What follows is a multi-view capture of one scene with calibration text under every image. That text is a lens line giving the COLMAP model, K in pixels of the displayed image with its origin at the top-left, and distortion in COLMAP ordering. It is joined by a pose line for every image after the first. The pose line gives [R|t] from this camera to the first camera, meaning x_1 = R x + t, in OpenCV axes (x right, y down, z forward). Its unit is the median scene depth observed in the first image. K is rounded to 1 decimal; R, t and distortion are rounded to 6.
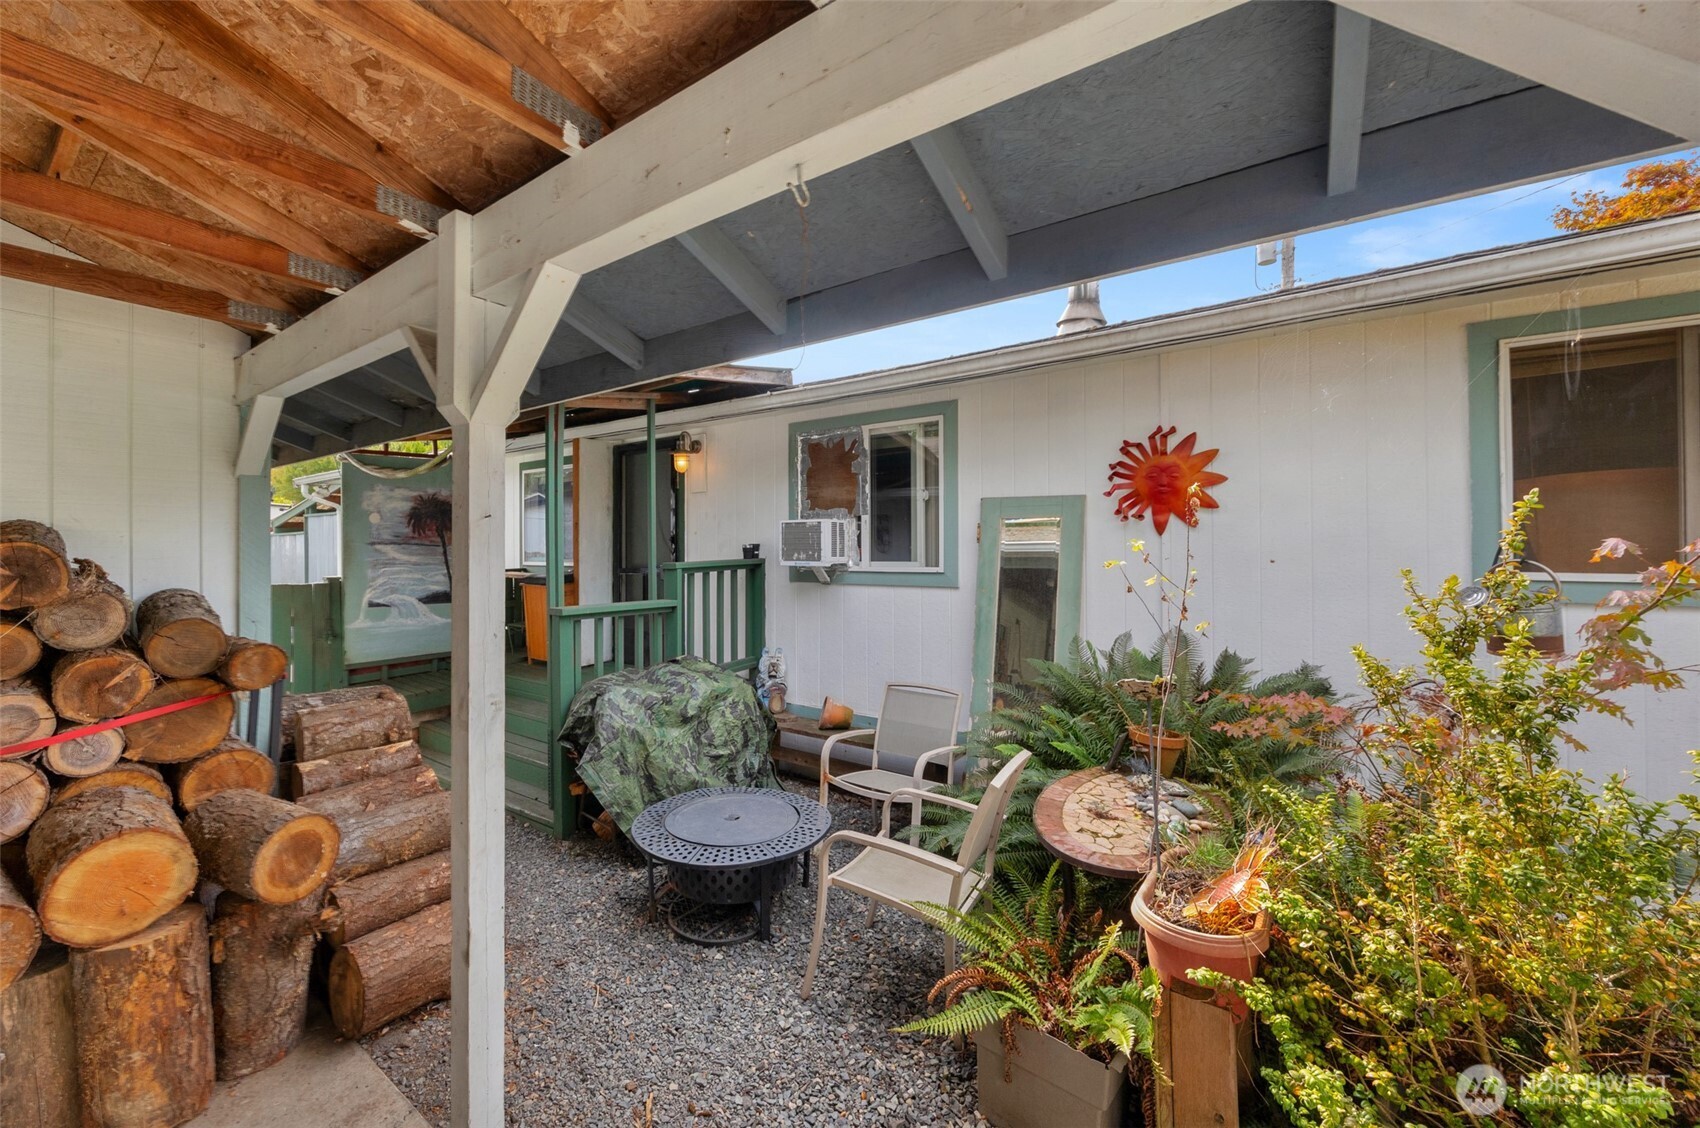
lens RADIAL K [[716.1, 0, 848.2], [0, 716.1, 555.6], [0, 0, 1]] dist [-0.003780, -0.000055]
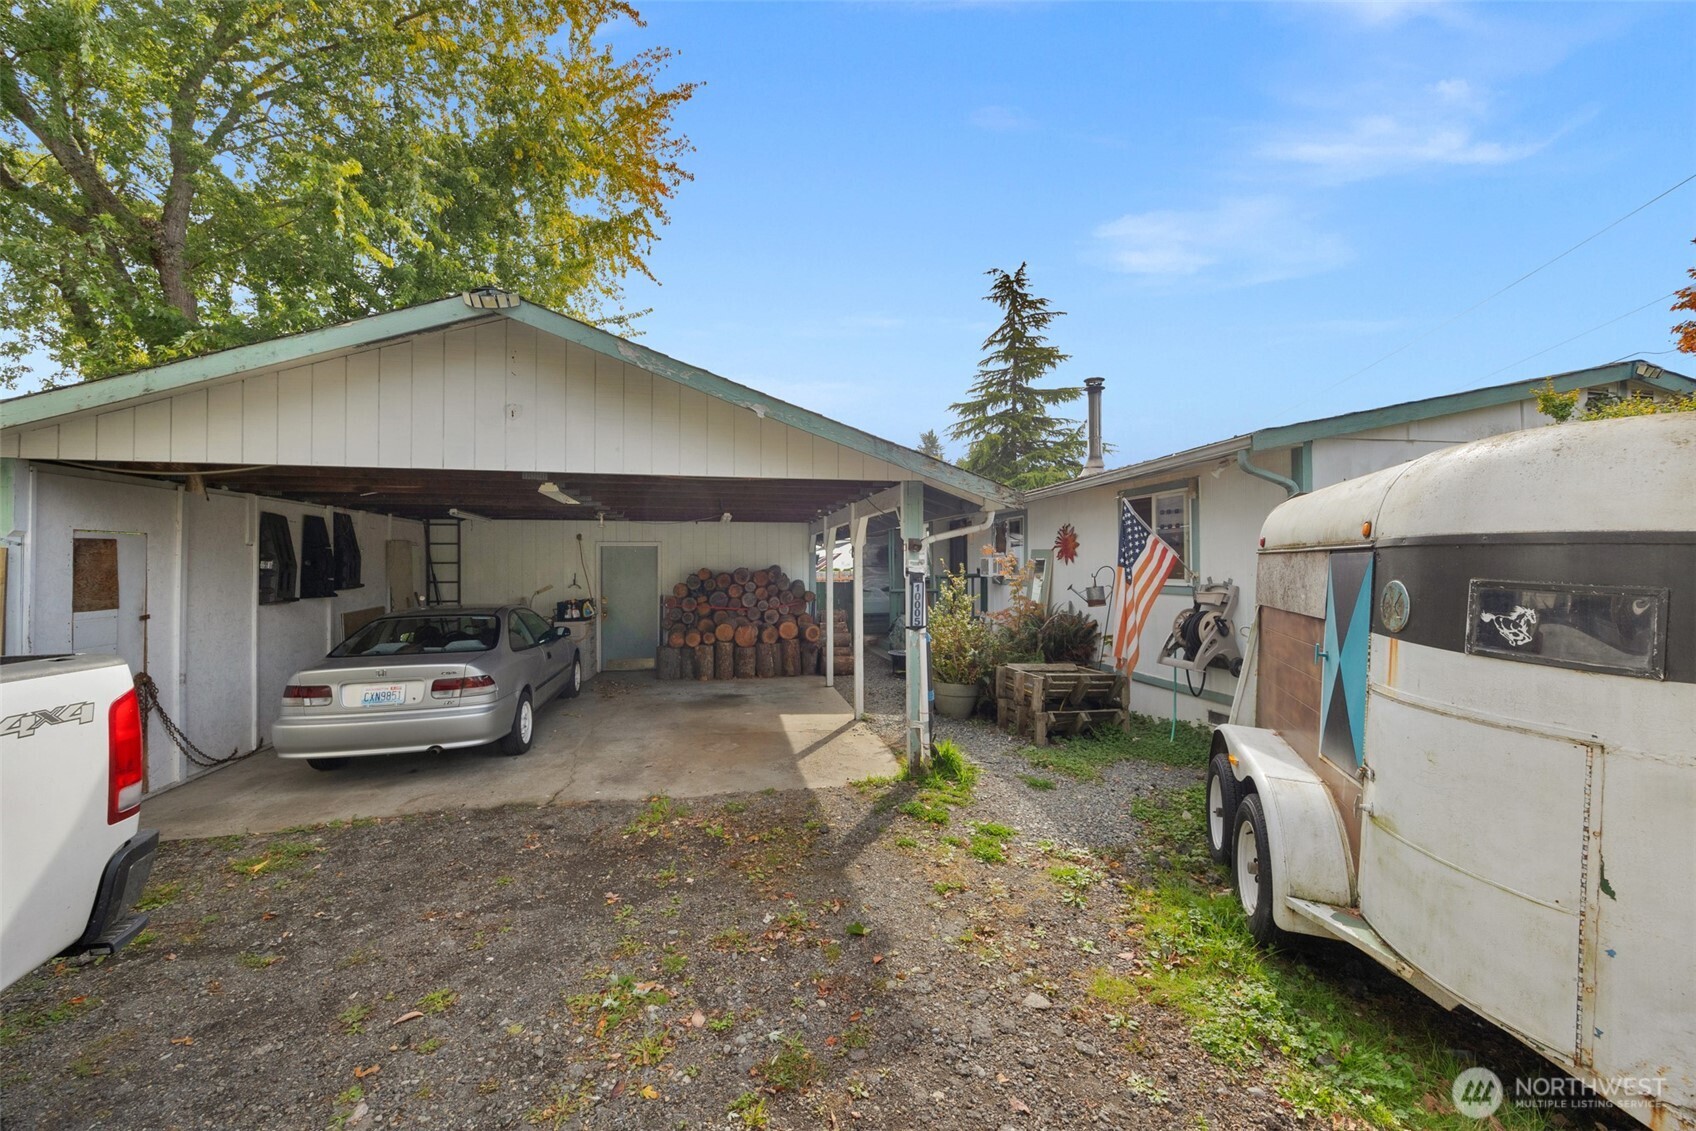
lens RADIAL K [[714.4, 0, 846.2], [0, 714.4, 557.1], [0, 0, 1]] dist [-0.003780, -0.000055]
pose [[0.733594, -0.009621, -0.679519, 2.406206], [0.001719, 0.999923, -0.012301, -0.042765], [0.679585, 0.007856, 0.733554, -2.158268]]
